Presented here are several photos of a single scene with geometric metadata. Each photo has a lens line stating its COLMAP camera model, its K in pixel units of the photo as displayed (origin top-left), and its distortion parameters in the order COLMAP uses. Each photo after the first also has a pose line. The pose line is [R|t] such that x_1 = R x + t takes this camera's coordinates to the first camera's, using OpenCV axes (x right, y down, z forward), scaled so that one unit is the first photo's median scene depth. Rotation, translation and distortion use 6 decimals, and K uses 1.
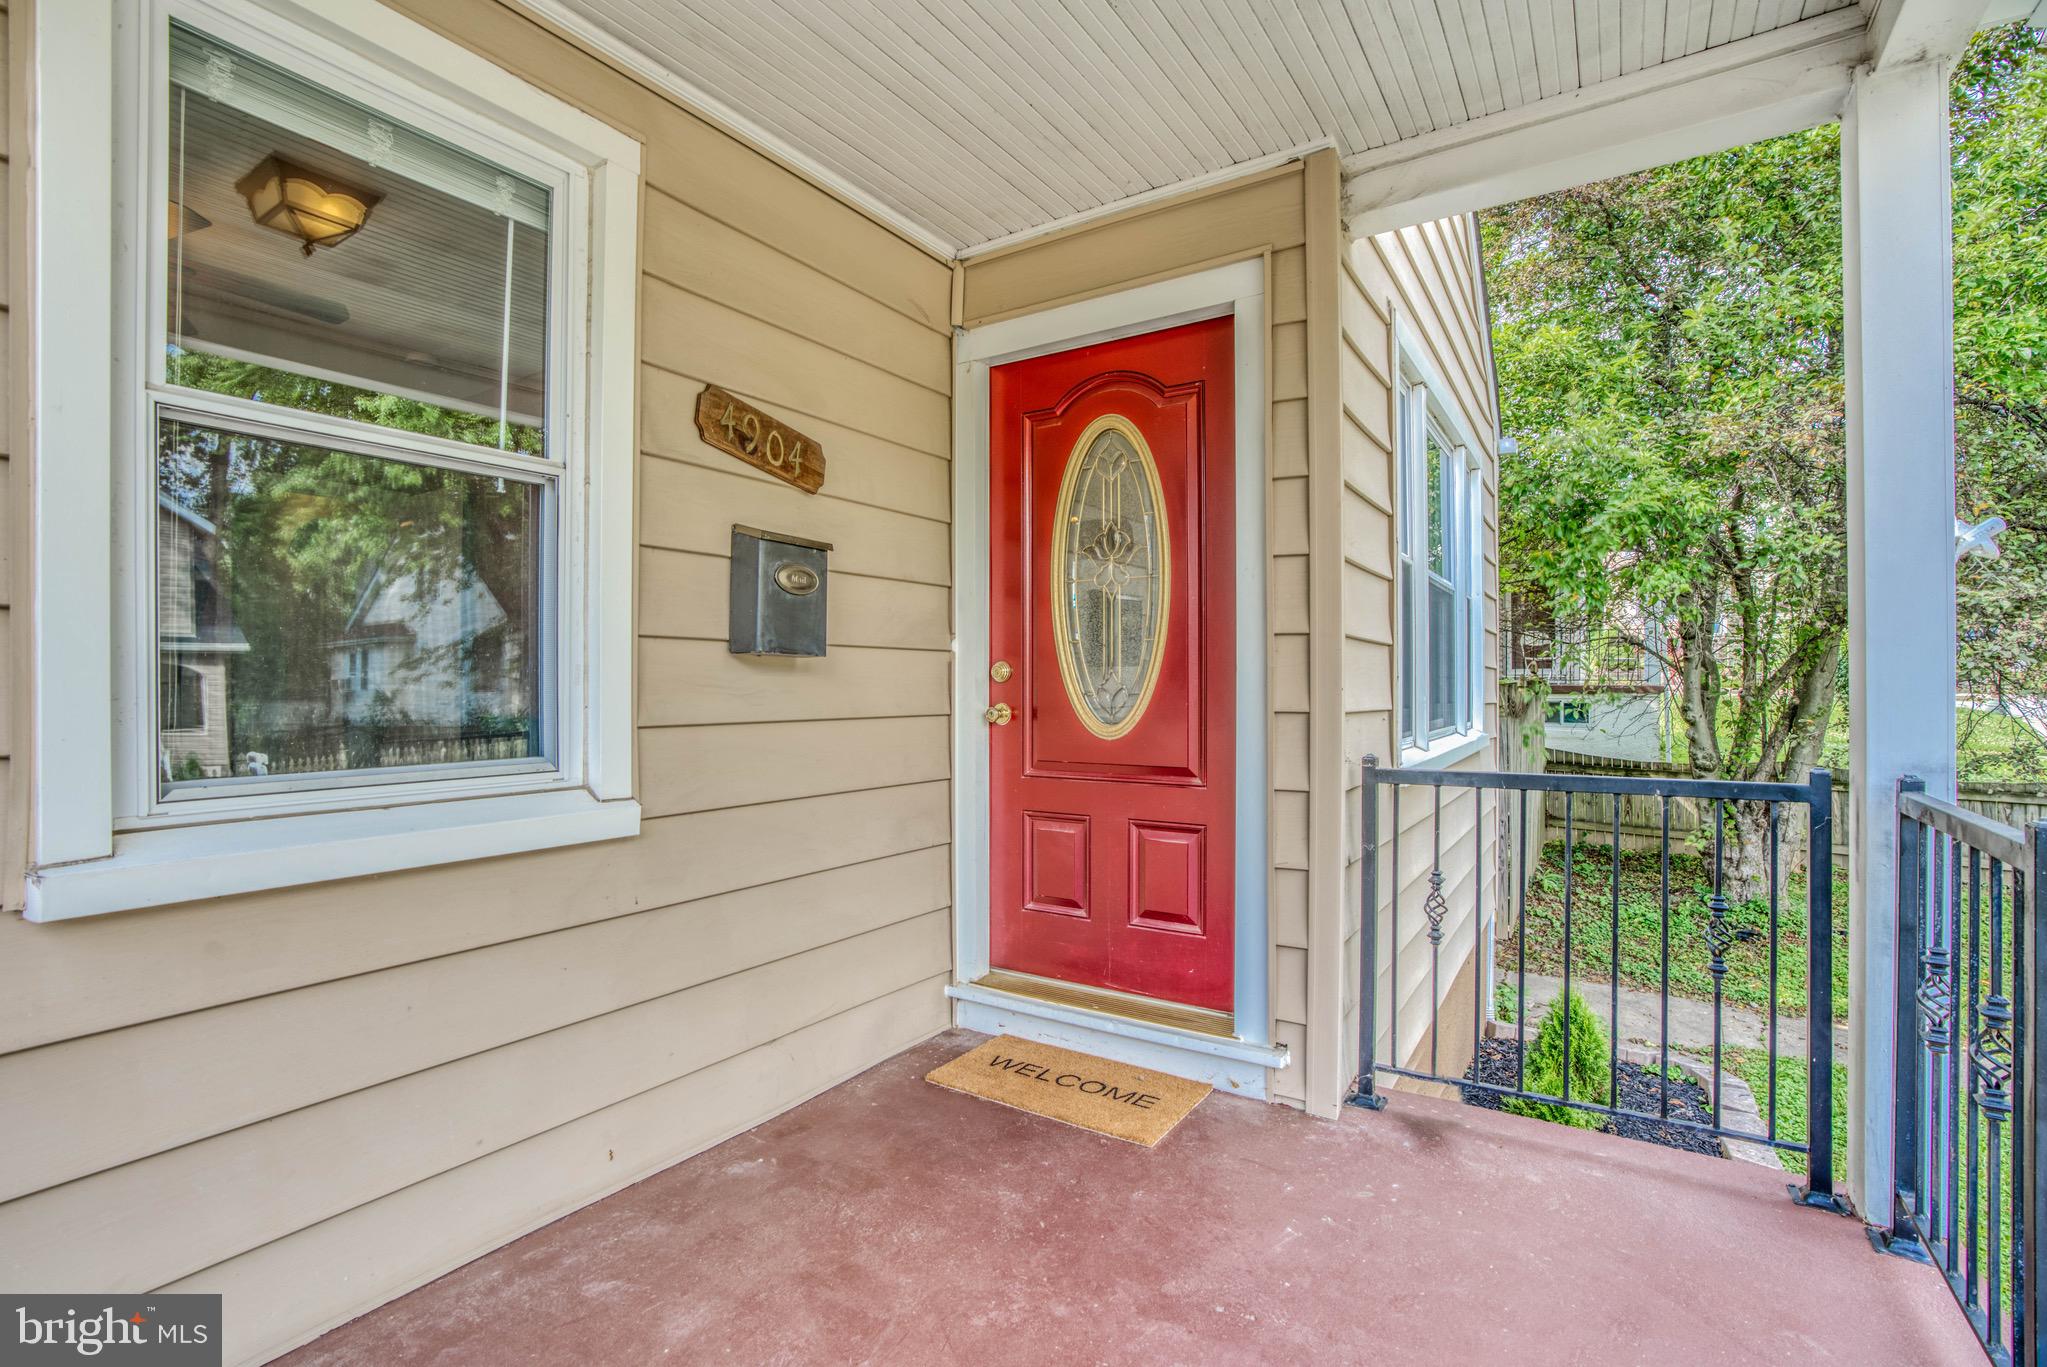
lens RADIAL K [[955.7, 0, 1017.3], [0, 955.7, 689.2], [0, 0, 1]] dist [-0.067773, 0.029522]
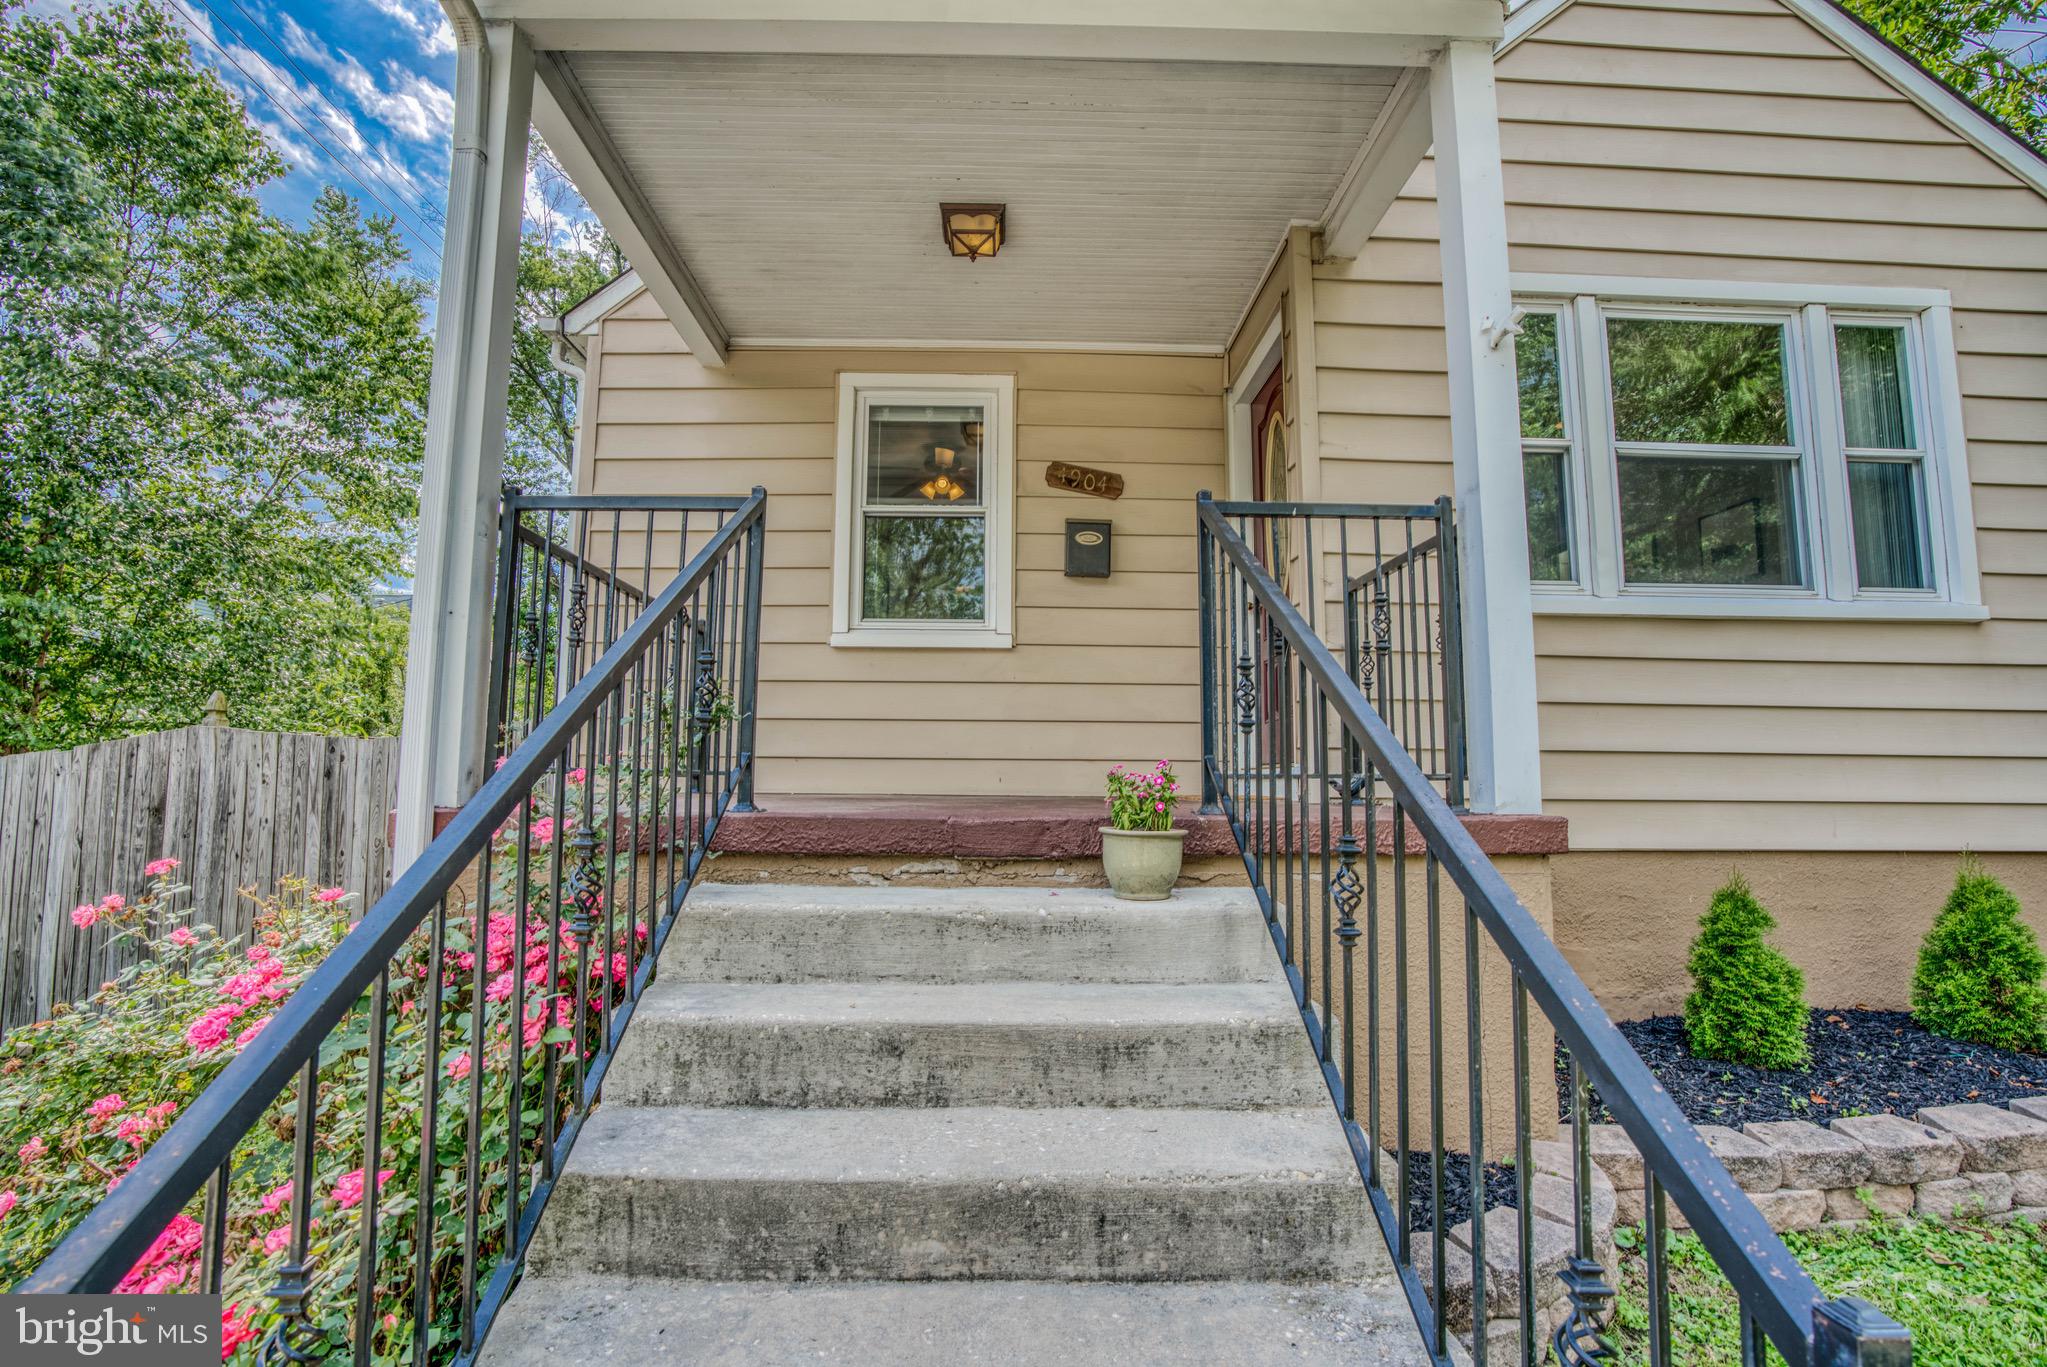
lens RADIAL K [[955.7, 0, 1017.3], [0, 955.7, 689.2], [0, 0, 1]] dist [-0.067773, 0.029522]
pose [[0.560829, -0.073482, -0.824664, 1.450925], [-0.013769, 0.995088, -0.098032, 0.442641], [0.827817, 0.066334, 0.557063, -0.313849]]
